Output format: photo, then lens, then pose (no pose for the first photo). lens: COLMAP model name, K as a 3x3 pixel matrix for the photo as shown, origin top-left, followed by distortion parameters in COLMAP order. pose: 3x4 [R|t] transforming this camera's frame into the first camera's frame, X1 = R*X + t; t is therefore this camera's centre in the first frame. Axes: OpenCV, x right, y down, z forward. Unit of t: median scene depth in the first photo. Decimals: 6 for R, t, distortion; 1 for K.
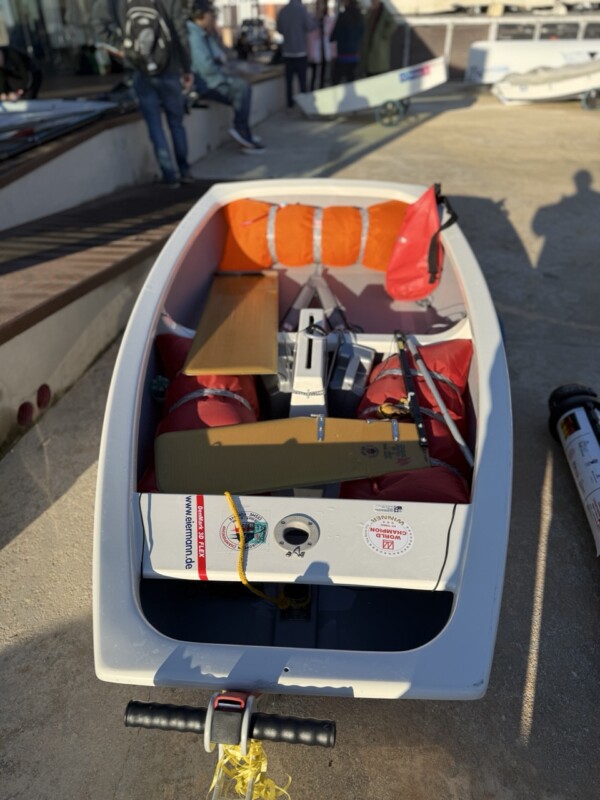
lens RADIAL K [[538.3, 0, 300.0], [0, 538.3, 400.0], [0, 0, 1]] dist [0.024562, -0.021267]
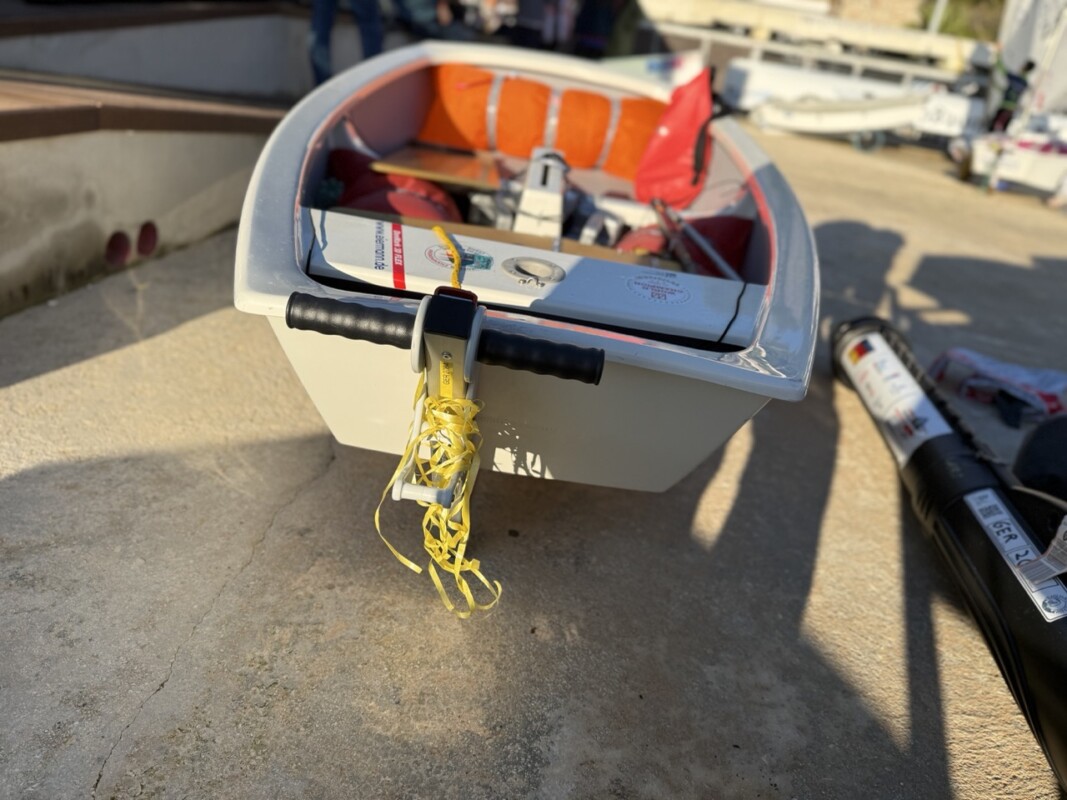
lens RADIAL K [[723.2, 0, 533.5], [0, 723.2, 400.0], [0, 0, 1]] dist [0.029027, -0.037494]
pose [[0.986124, 0.140319, 0.088711, -0.057632], [-0.126046, 0.980625, -0.149957, 0.483655], [-0.108034, 0.136694, 0.984705, 0.074822]]
